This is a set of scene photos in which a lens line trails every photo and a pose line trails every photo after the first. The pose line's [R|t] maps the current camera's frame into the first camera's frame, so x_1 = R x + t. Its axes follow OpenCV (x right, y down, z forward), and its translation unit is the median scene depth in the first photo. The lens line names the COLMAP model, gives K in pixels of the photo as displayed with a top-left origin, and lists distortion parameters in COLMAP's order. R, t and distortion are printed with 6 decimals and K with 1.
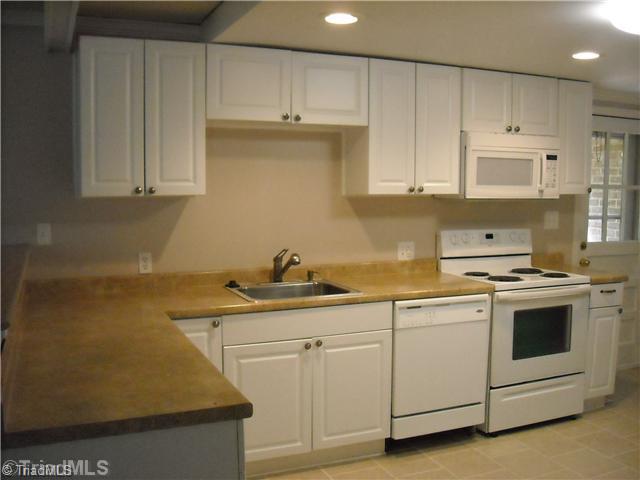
lens RADIAL K [[650.9, 0, 320.0], [0, 650.9, 240.0], [0, 0, 1]] dist [-0.155388, 0.006926]
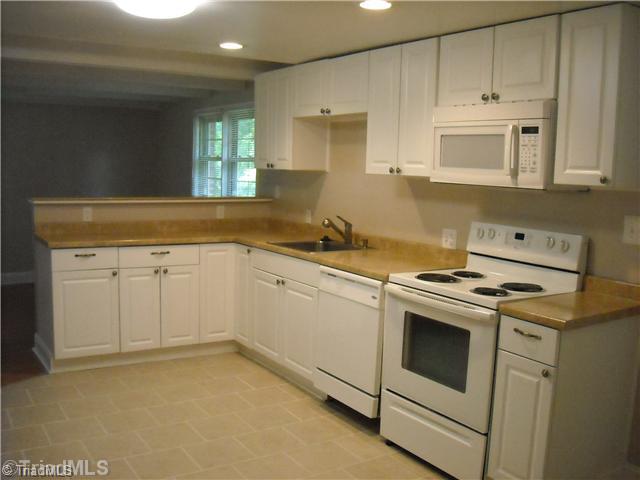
lens RADIAL K [[650.9, 0, 320.0], [0, 650.9, 240.0], [0, 0, 1]] dist [-0.155388, 0.006926]
pose [[0.166743, 0.114790, -0.979296, 1.090403], [-0.117641, 0.988422, 0.095829, -0.052435], [0.978957, 0.099227, 0.178316, 0.694648]]
